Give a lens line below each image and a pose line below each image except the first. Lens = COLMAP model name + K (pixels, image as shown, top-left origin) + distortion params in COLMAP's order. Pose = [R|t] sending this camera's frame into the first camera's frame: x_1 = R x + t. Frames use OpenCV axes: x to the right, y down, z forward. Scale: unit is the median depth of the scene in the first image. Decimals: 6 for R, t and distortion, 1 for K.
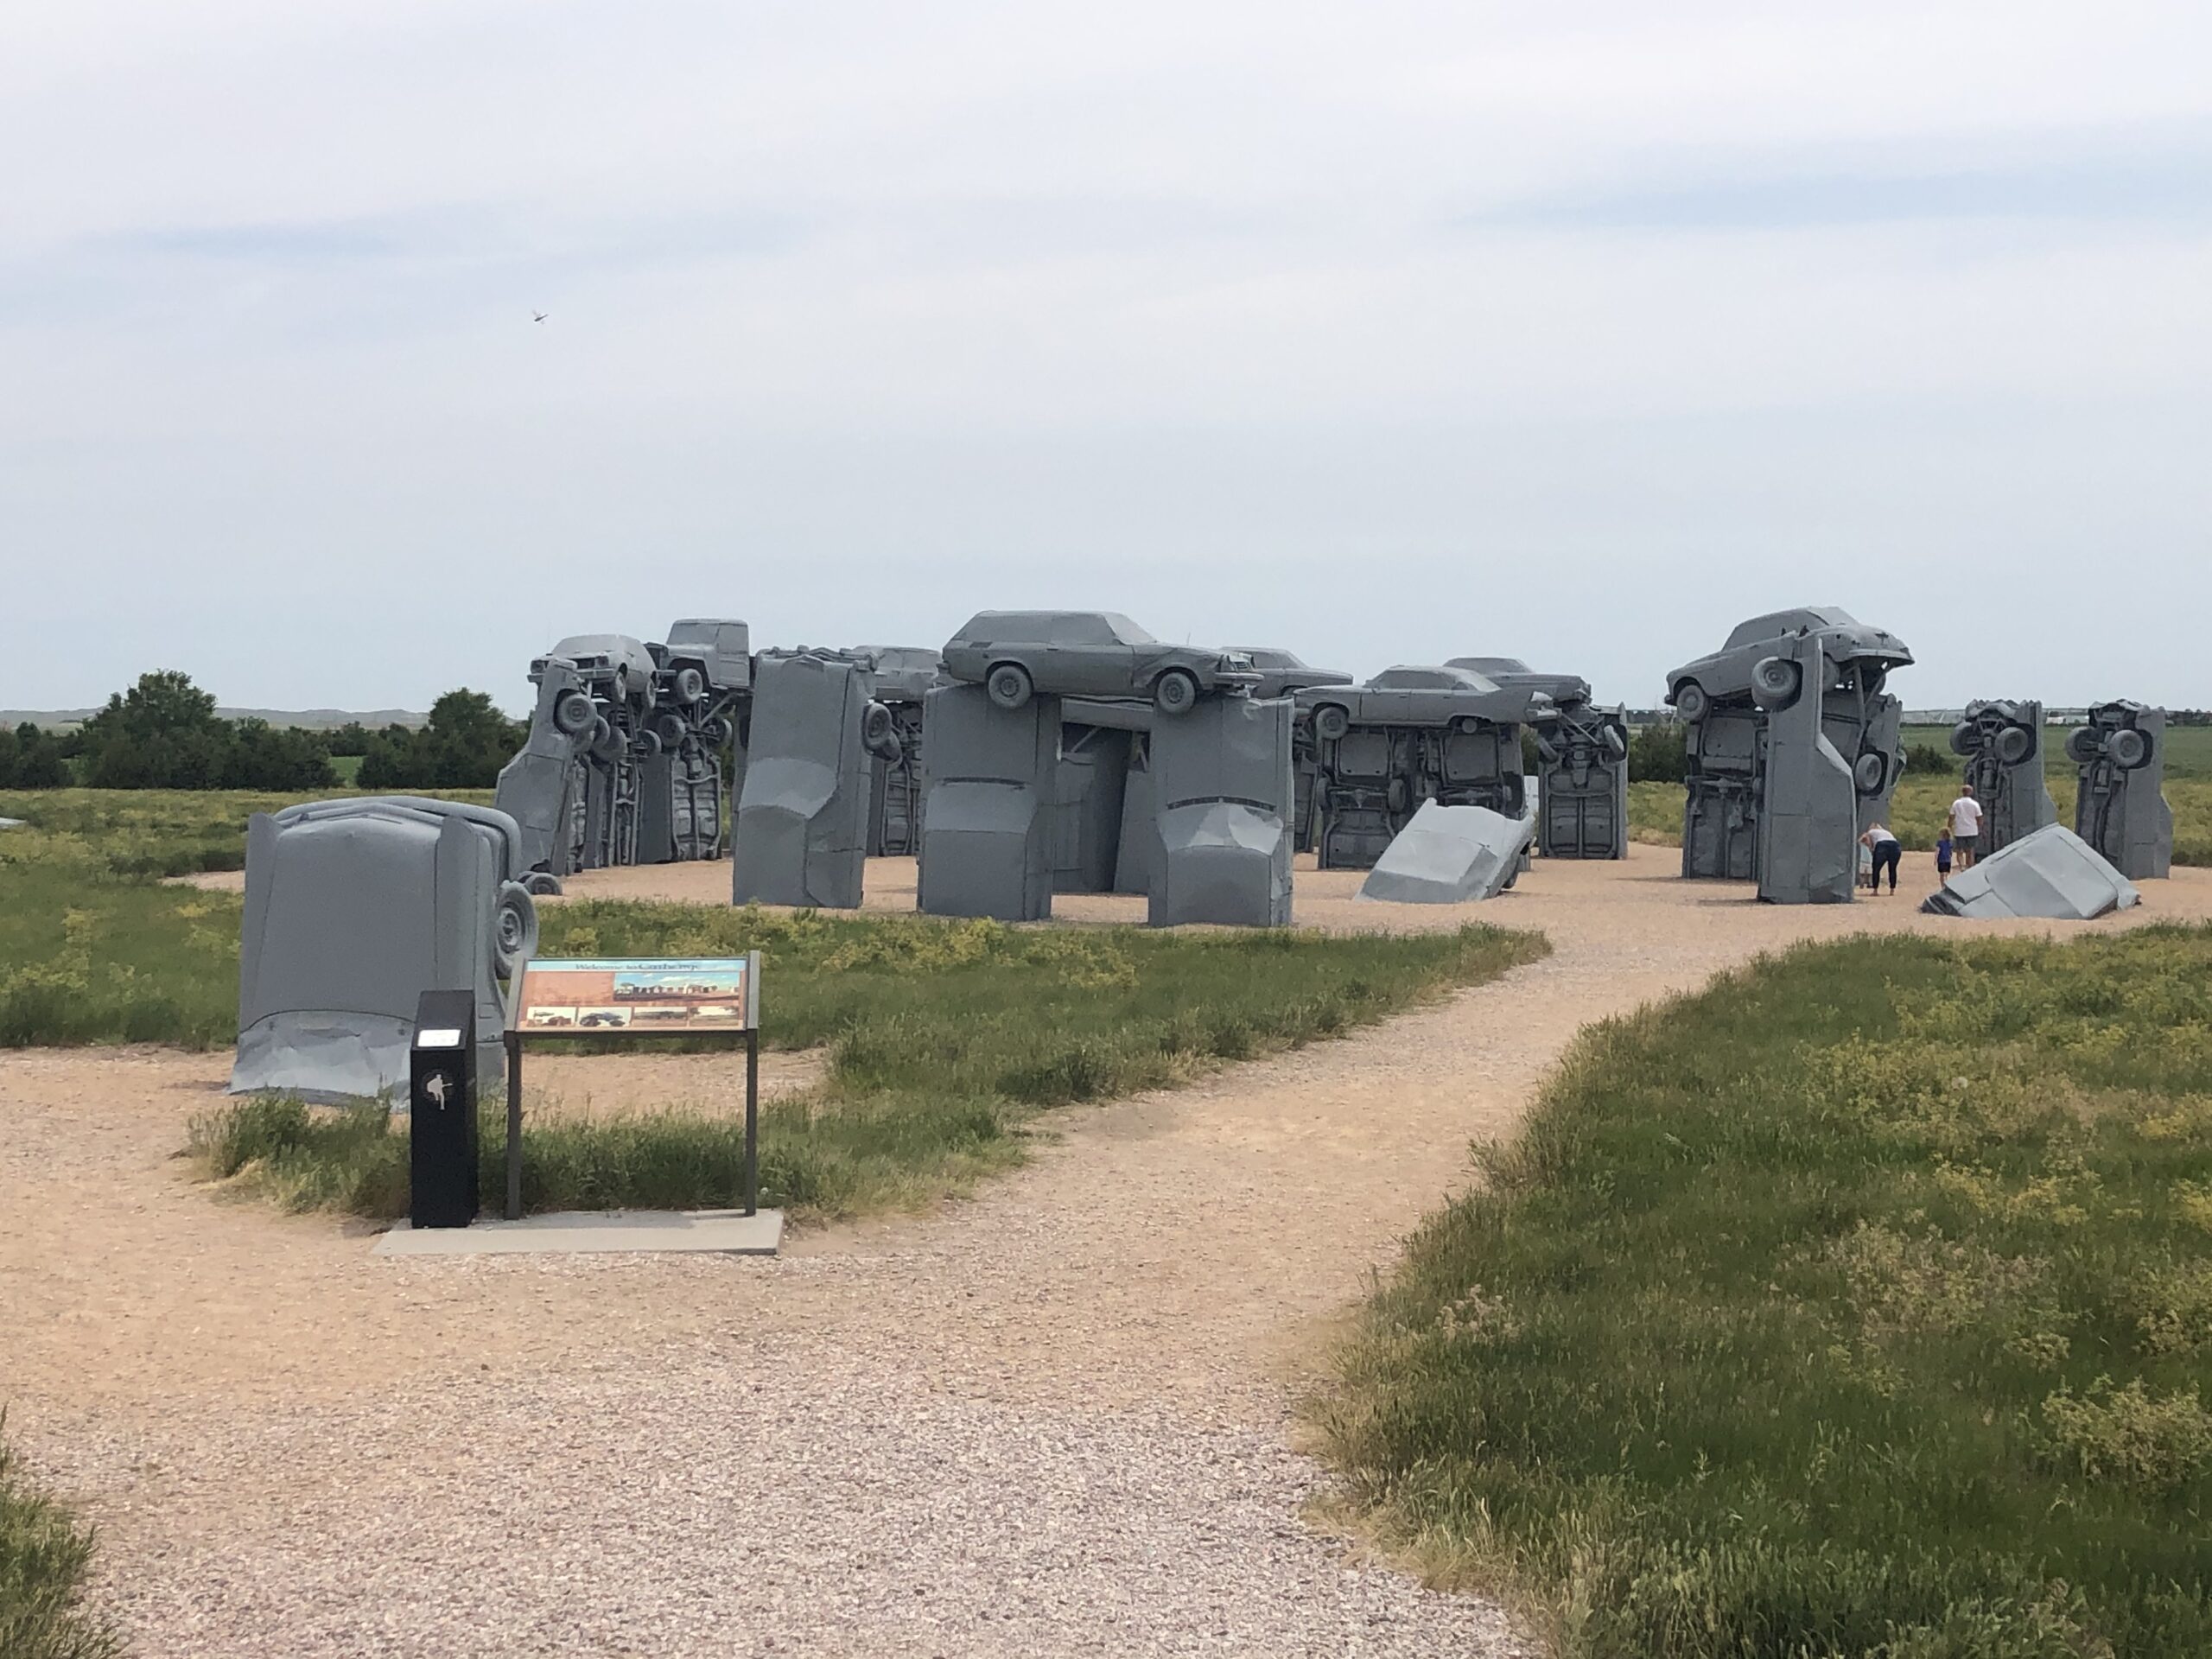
lens RADIAL K [[3257.6, 0, 1106.0], [0, 3257.6, 829.5], [0, 0, 1]] dist [0.114263, -0.109391]
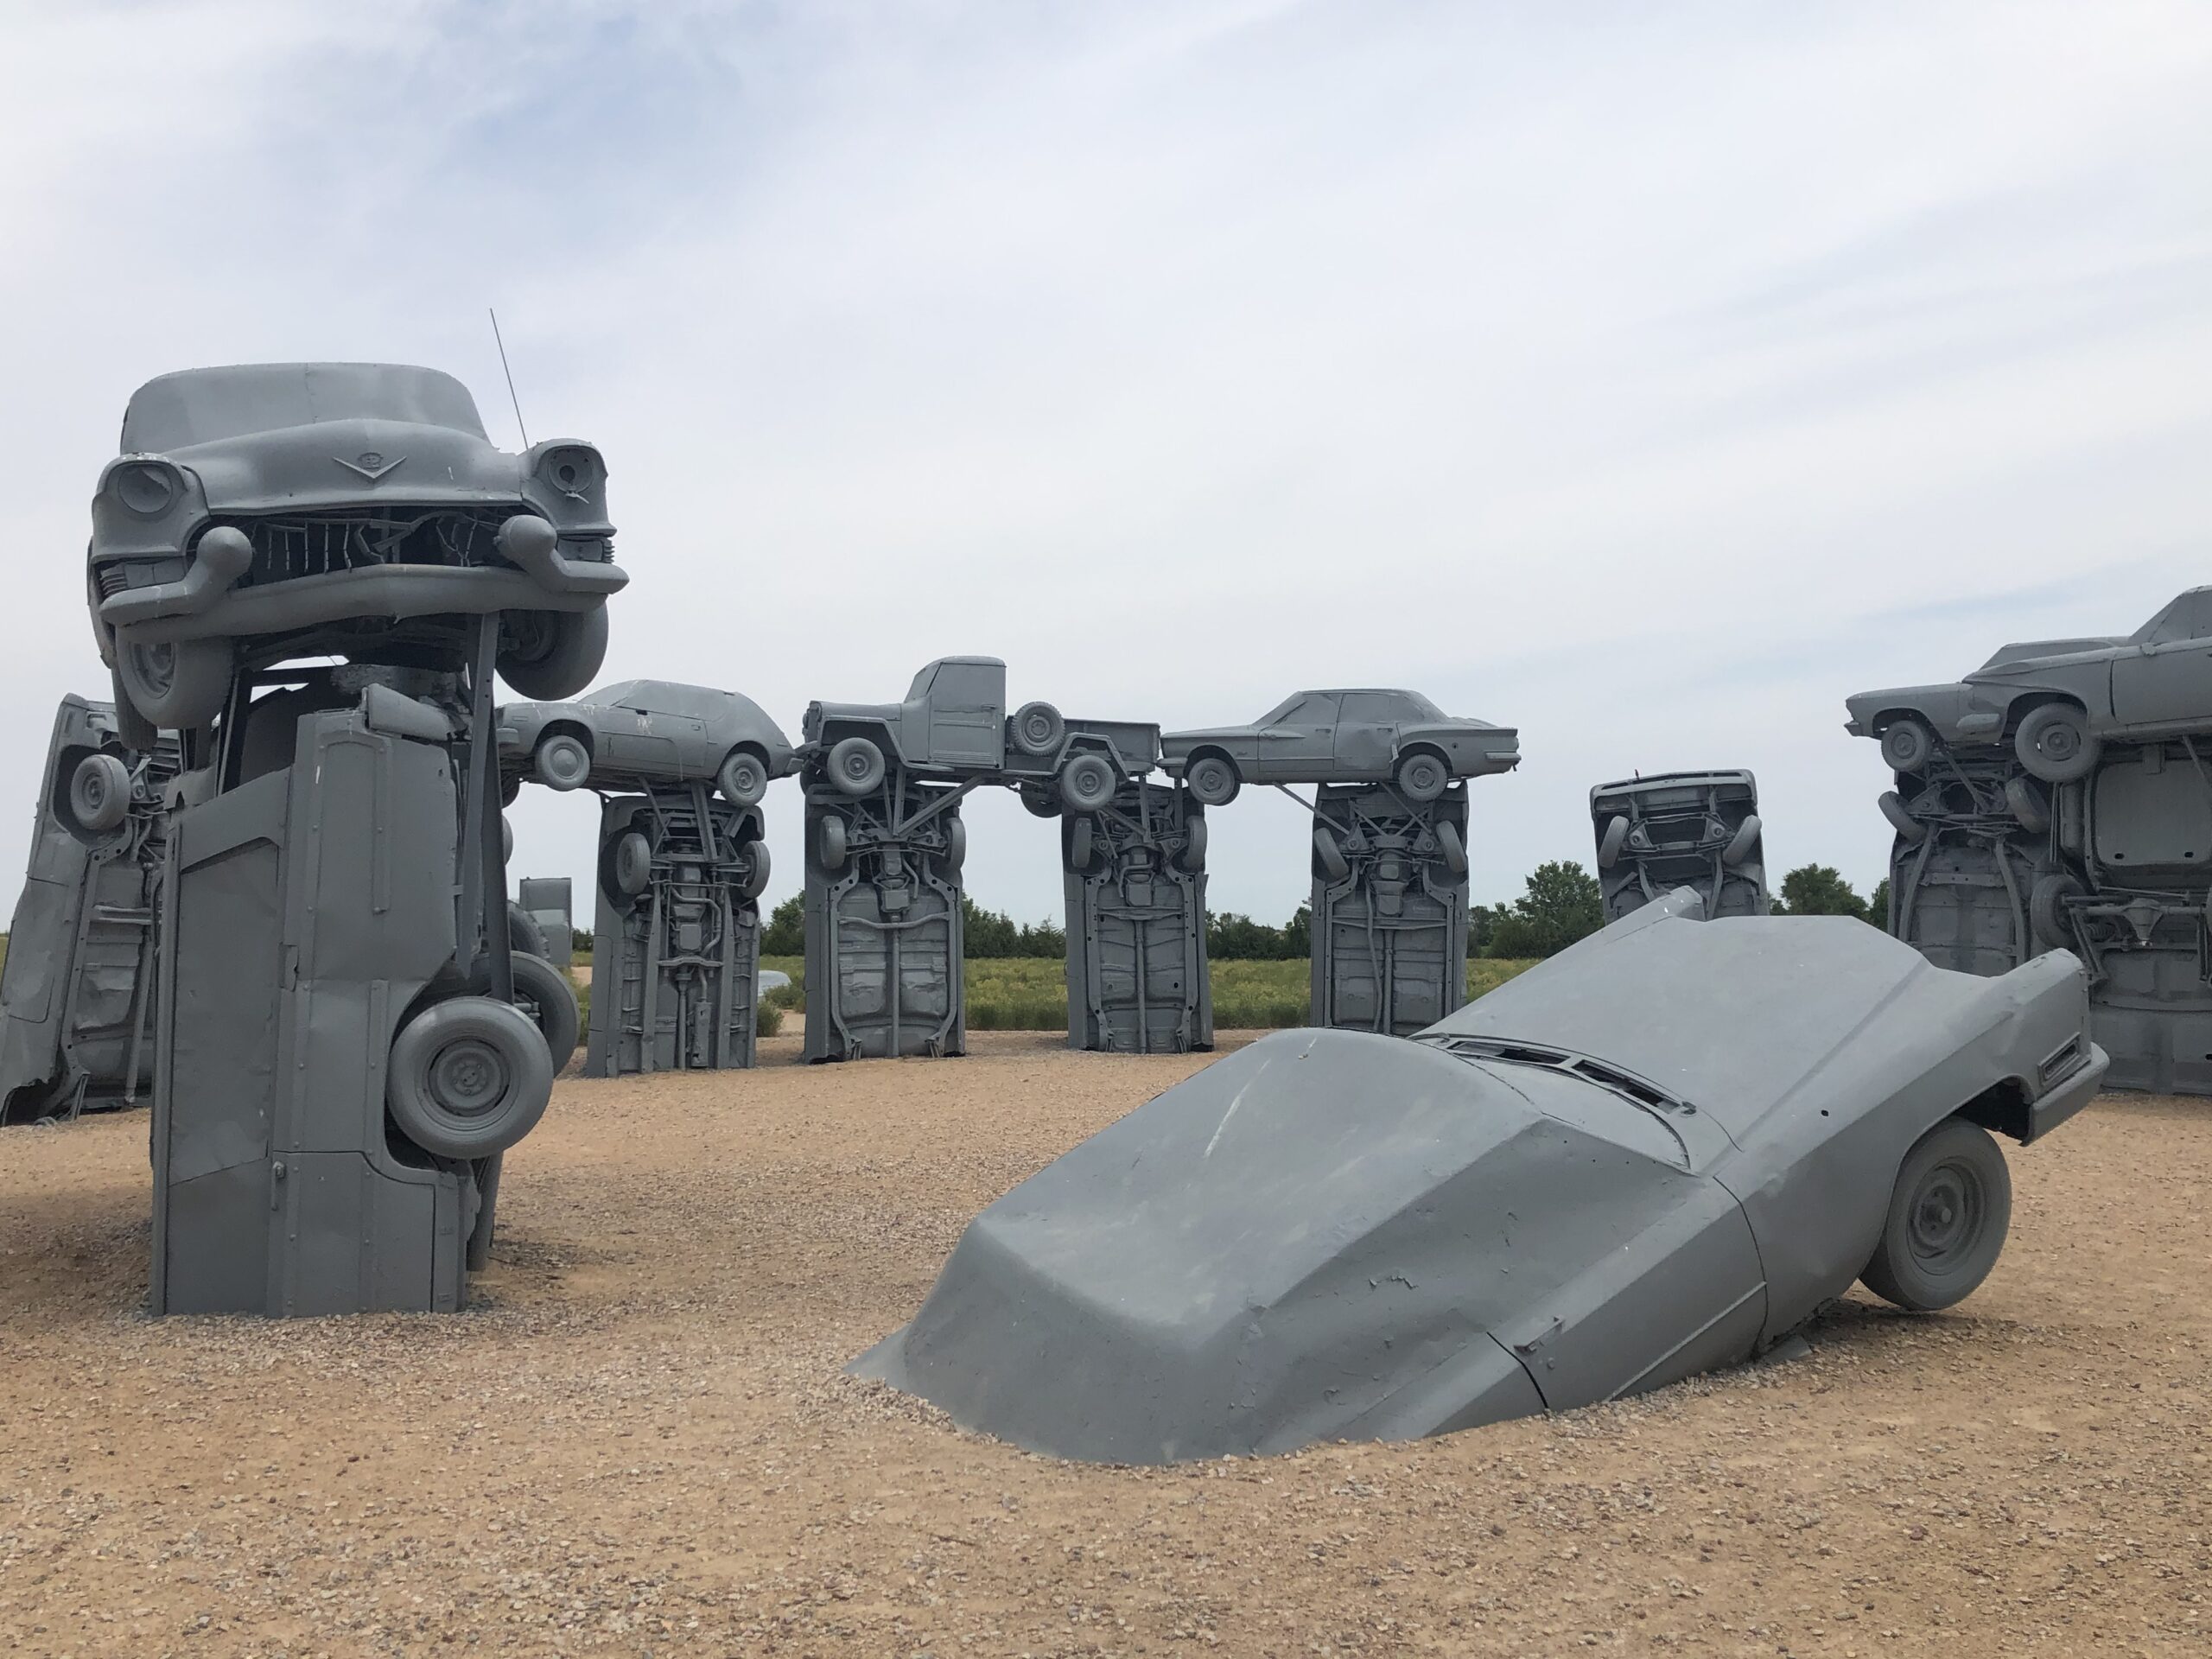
lens RADIAL K [[2061.4, 0, 1076.2], [0, 2061.4, 817.2], [0, 0, 1]] dist [0.063678, -0.007987]
pose [[0.781285, -0.061156, -0.621171, 0.146492], [0.010214, 0.996308, -0.085243, -0.001846], [0.624091, 0.060254, 0.779025, 0.764293]]
